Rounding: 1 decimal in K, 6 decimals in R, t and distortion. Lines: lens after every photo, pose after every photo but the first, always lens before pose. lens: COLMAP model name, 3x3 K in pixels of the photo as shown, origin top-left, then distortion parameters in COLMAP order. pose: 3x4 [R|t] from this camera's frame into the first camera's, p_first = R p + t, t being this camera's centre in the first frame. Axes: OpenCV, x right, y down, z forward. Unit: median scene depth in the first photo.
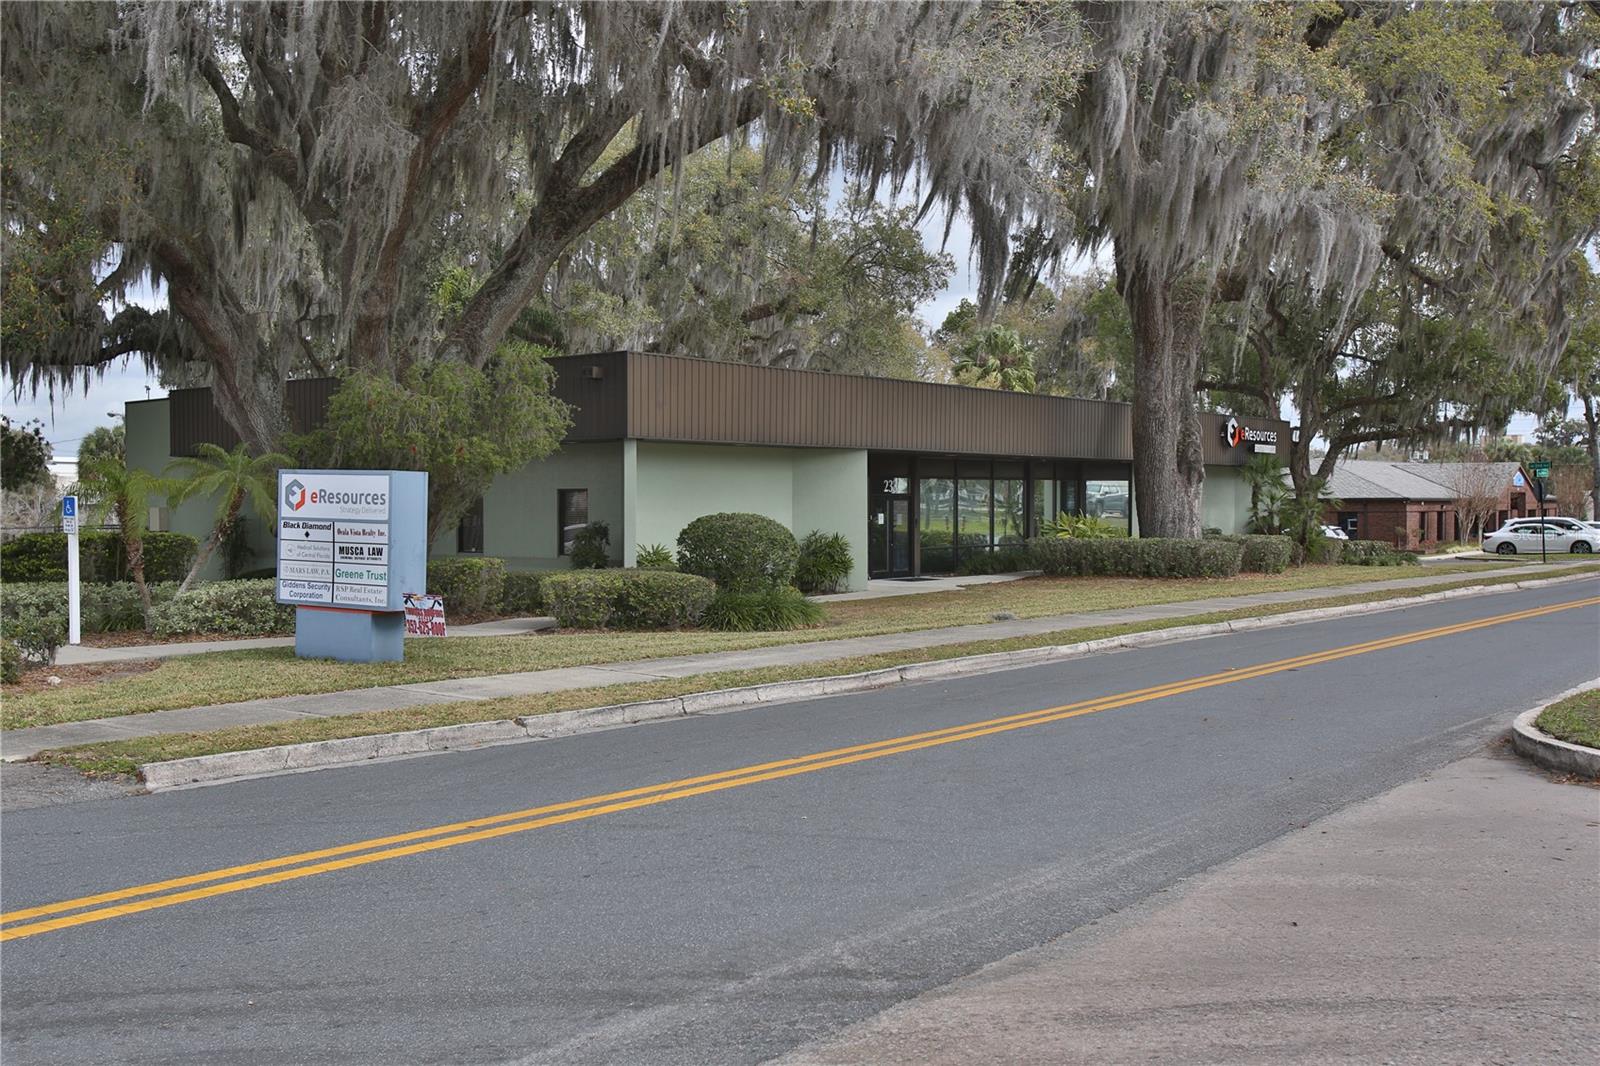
lens RADIAL K [[1591.5, 0, 796.8], [0, 1591.5, 528.1], [0, 0, 1]] dist [0.044827, 0.000000]
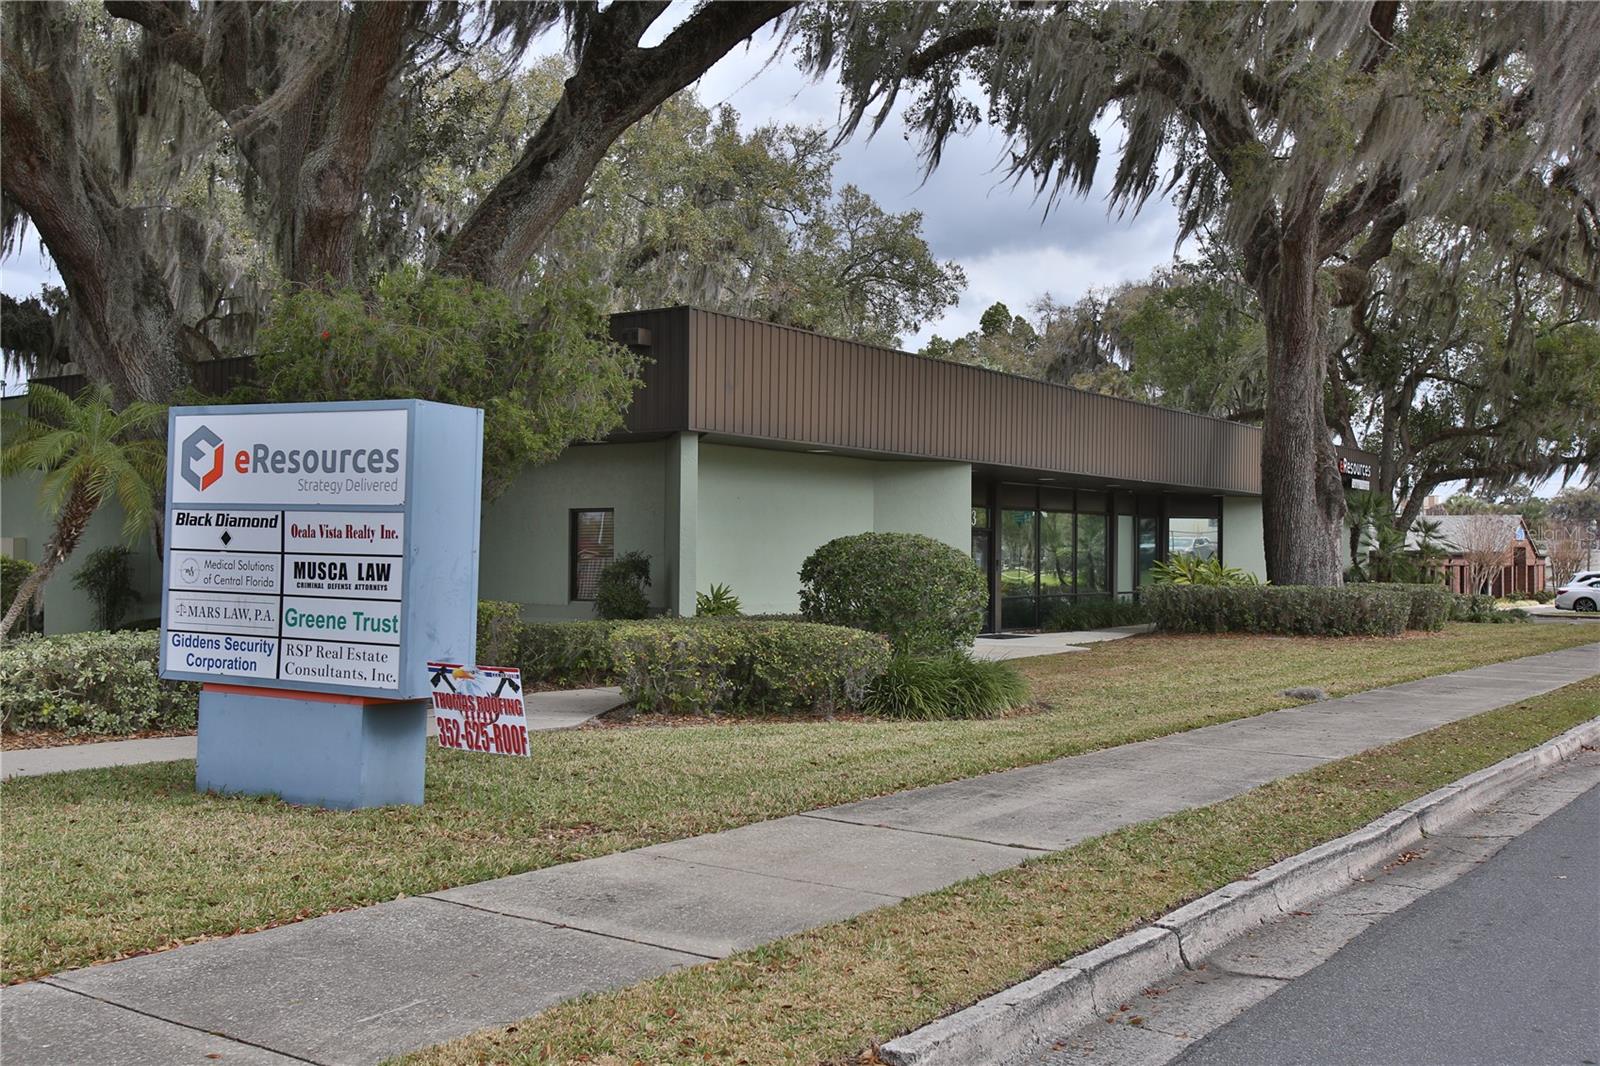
lens RADIAL K [[1591.5, 0, 803.8], [0, 1591.5, 534.7], [0, 0, 1]] dist [0.044827, 0.000000]
pose [[0.998236, 0.008196, 0.058810, -0.114379], [-0.006368, 0.999493, -0.031204, 0.012144], [-0.059036, 0.030775, 0.997781, 0.361072]]
